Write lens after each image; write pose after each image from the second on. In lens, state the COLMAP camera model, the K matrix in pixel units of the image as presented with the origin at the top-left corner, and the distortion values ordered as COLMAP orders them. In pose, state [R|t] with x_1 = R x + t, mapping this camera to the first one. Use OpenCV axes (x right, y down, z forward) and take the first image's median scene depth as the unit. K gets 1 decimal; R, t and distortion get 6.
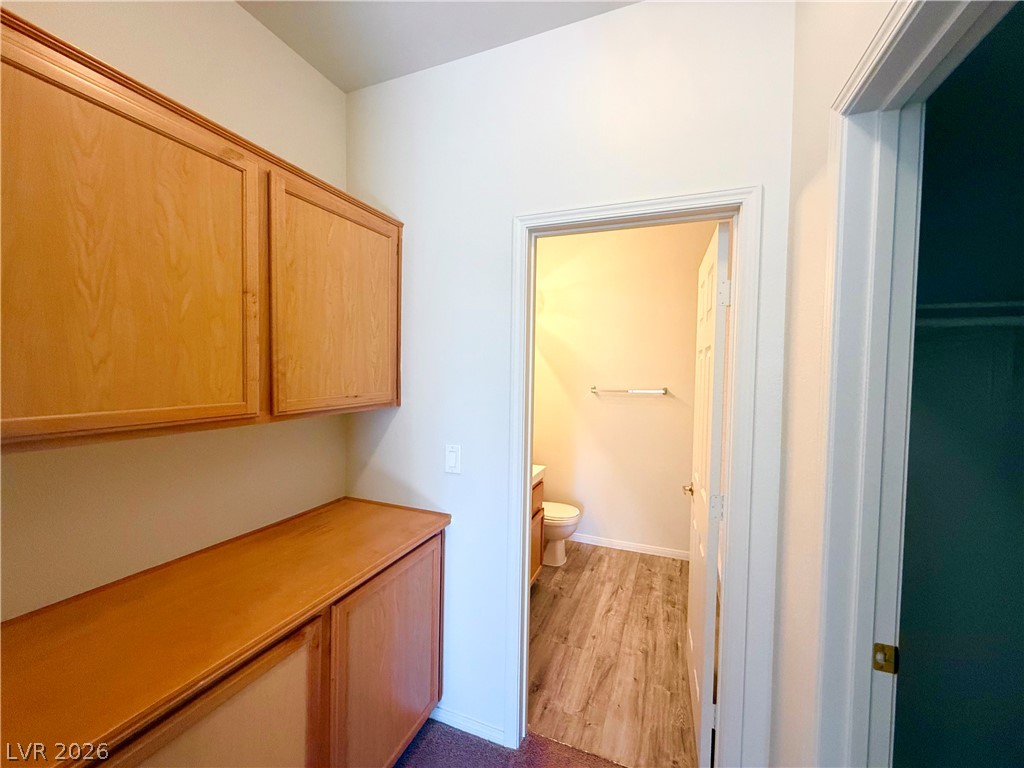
lens RADIAL K [[408.4, 0, 513.2], [0, 408.4, 382.5], [0, 0, 1]] dist [0.000052, 0.000190]
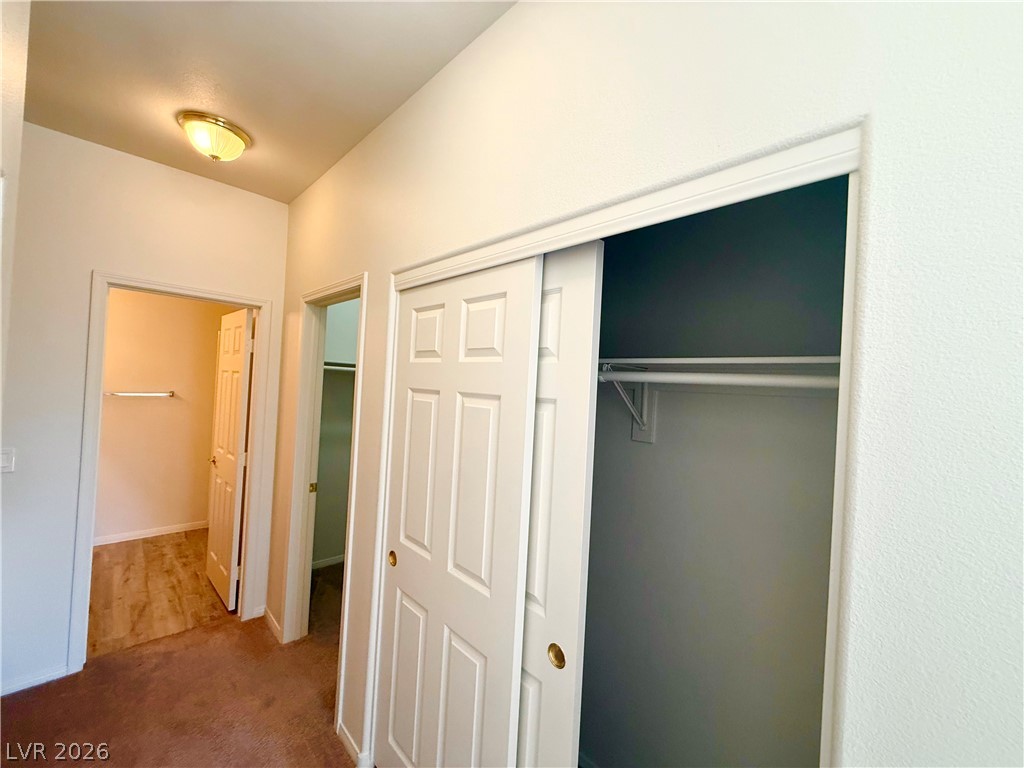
lens RADIAL K [[408.4, 0, 508.9], [0, 408.4, 382.7], [0, 0, 1]] dist [0.000052, 0.000190]
pose [[0.411400, 0.012842, 0.911364, -0.357807], [-0.021067, 0.999768, -0.004578, -0.031768], [-0.911211, -0.017316, 0.411575, -0.441992]]
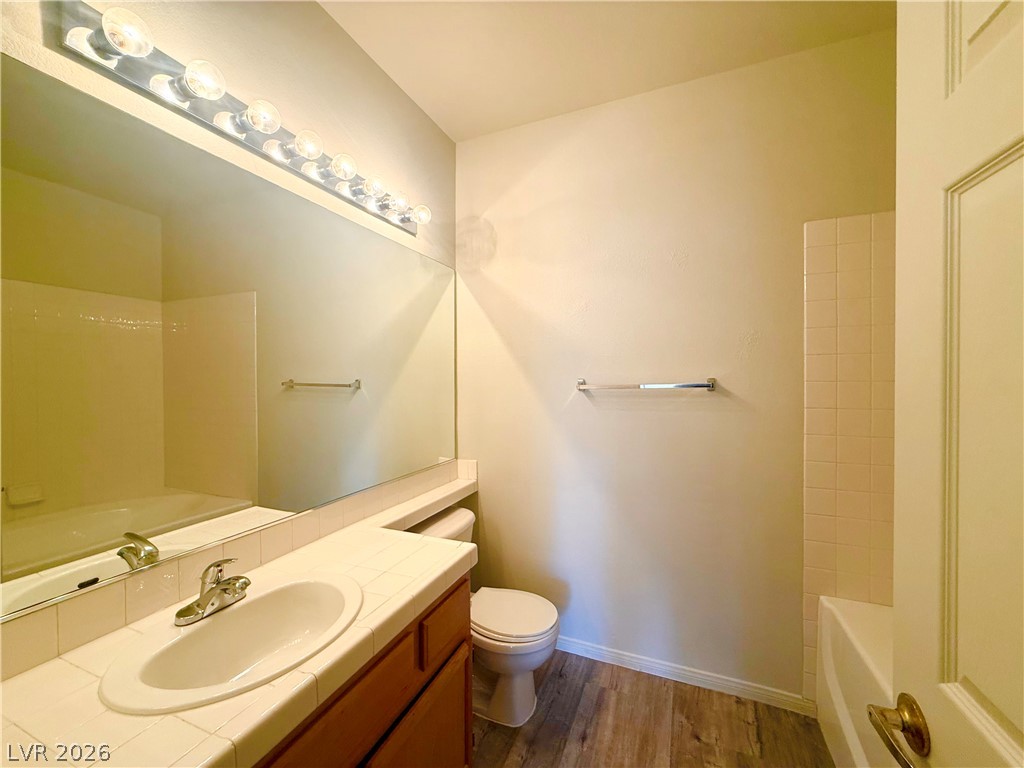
lens RADIAL K [[408.4, 0, 506.6], [0, 408.4, 374.8], [0, 0, 1]] dist [0.000052, 0.000190]
pose [[0.999108, -0.023863, -0.034852, 0.135828], [0.023365, 0.999620, -0.014639, 0.009994], [0.035189, 0.013812, 0.999285, 0.516589]]
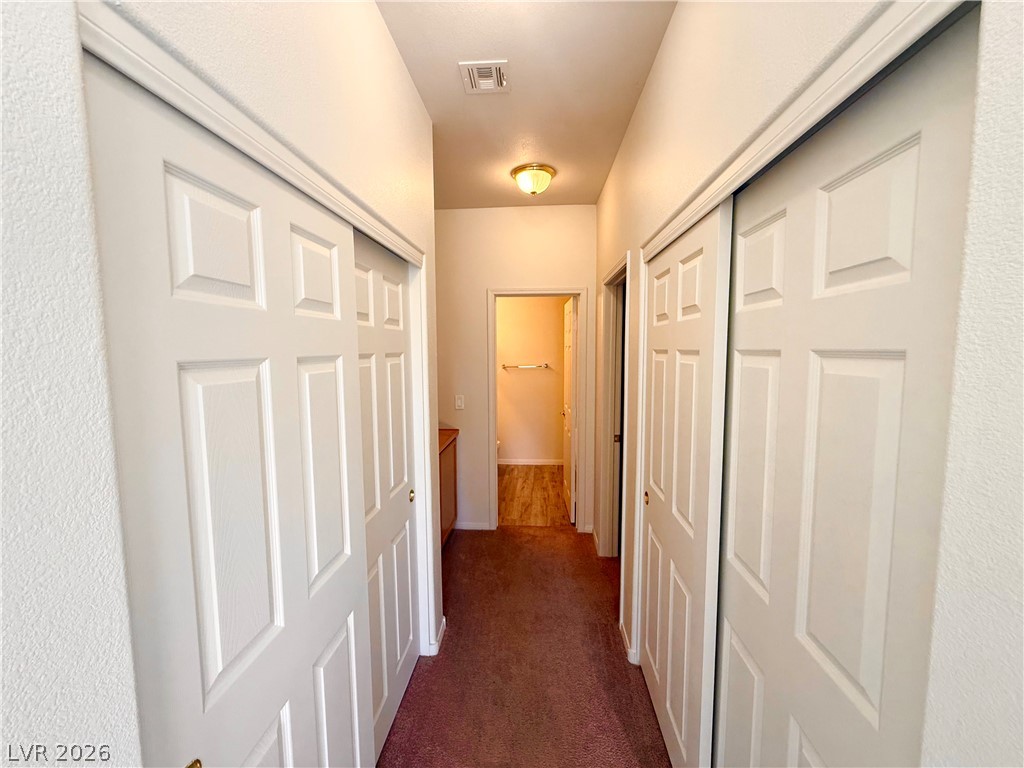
lens RADIAL K [[408.4, 0, 511.9], [0, 408.4, 381.6], [0, 0, 1]] dist [0.000052, 0.000190]
pose [[0.953333, -0.047594, 0.298144, -0.297129], [0.031621, 0.997806, 0.058174, -0.018638], [-0.300259, -0.046031, 0.952746, -0.619409]]
